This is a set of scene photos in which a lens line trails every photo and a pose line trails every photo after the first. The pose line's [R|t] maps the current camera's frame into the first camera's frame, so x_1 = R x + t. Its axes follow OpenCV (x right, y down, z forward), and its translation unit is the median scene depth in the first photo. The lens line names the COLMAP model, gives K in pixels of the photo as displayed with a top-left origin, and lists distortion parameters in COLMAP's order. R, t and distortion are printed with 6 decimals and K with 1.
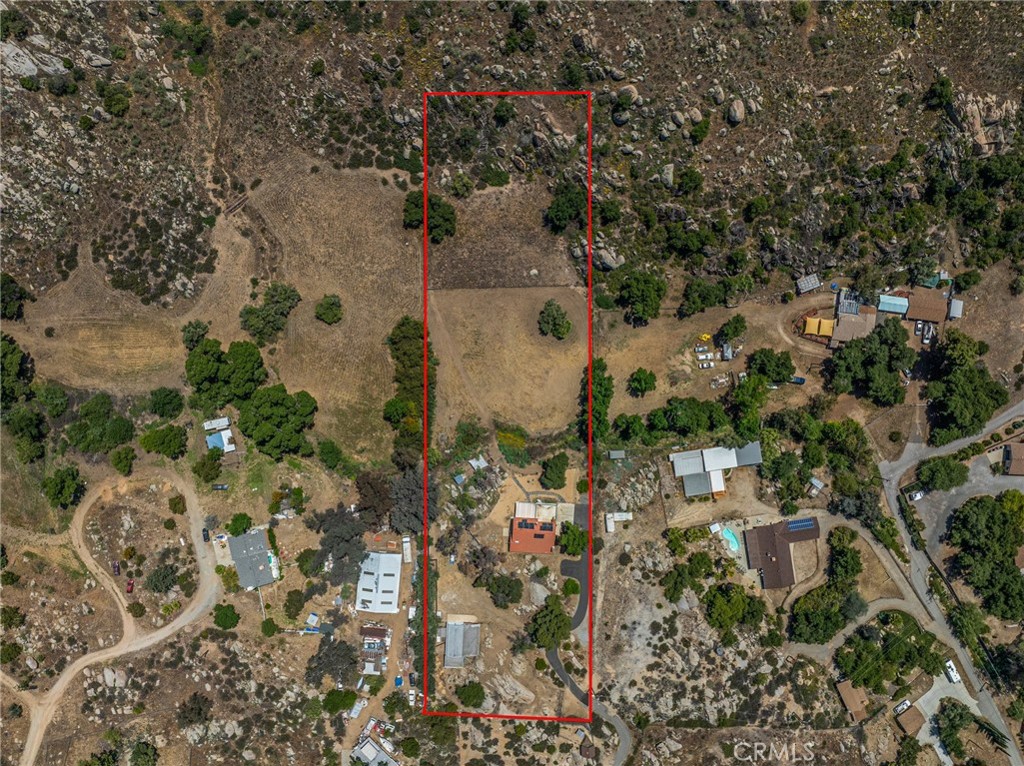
lens RADIAL K [[824.9, 0, 504.2], [0, 824.9, 392.0], [0, 0, 1]] dist [-0.028463, -0.003762]
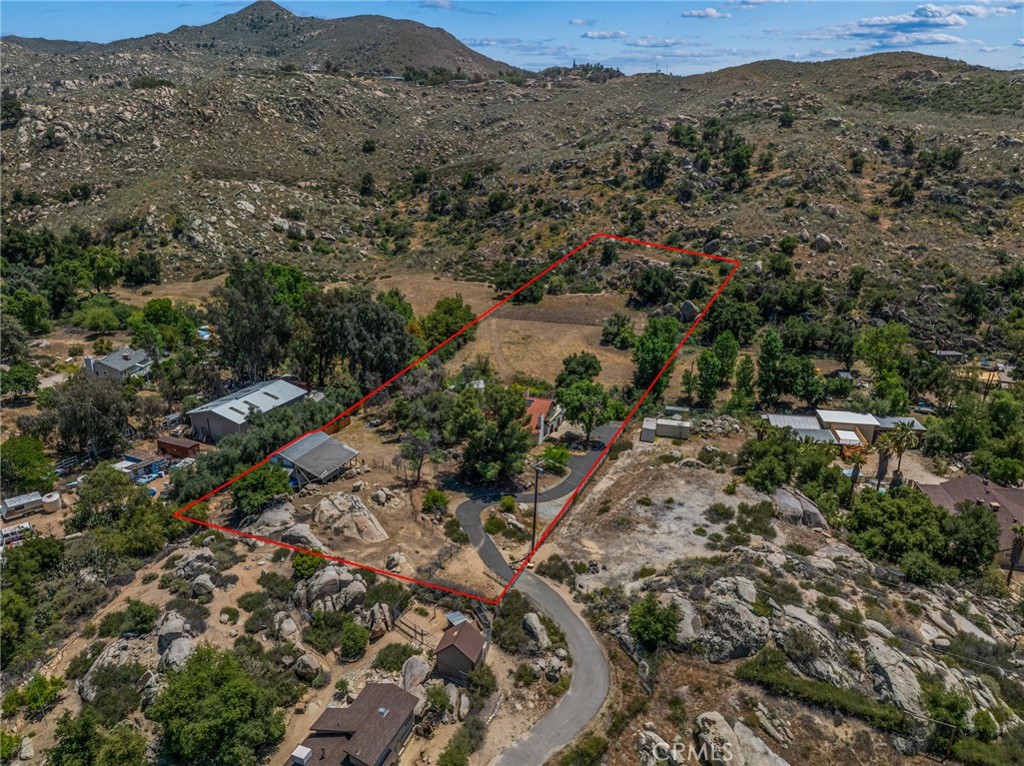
lens RADIAL K [[723.8, 0, 507.3], [0, 723.8, 387.2], [0, 0, 1]] dist [-0.046358, 0.010262]
pose [[0.944016, 0.091096, -0.317074, 0.193046], [-0.329691, 0.294736, -0.896903, 0.637212], [0.011749, 0.951227, 0.308269, 0.824295]]
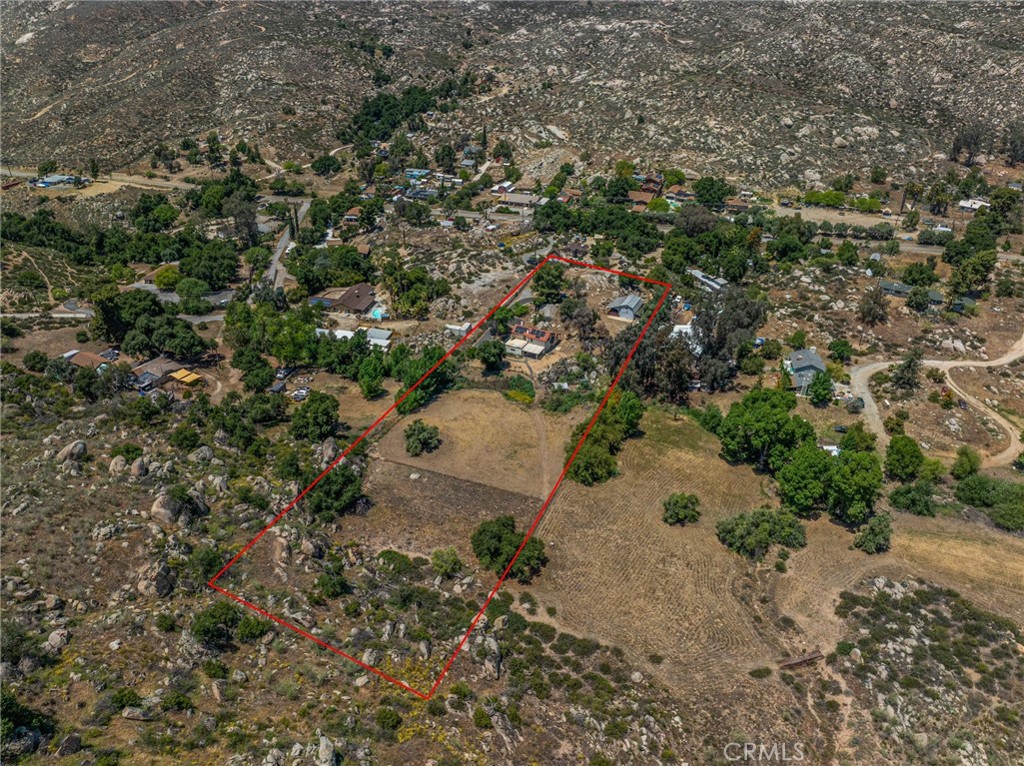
lens RADIAL K [[723.8, 0, 504.8], [0, 723.8, 387.8], [0, 0, 1]] dist [-0.046358, 0.010262]
pose [[-0.918683, -0.226195, 0.323816, -0.250432], [0.394581, -0.488025, 0.778548, -0.611664], [-0.018074, 0.843011, 0.537593, 0.553226]]
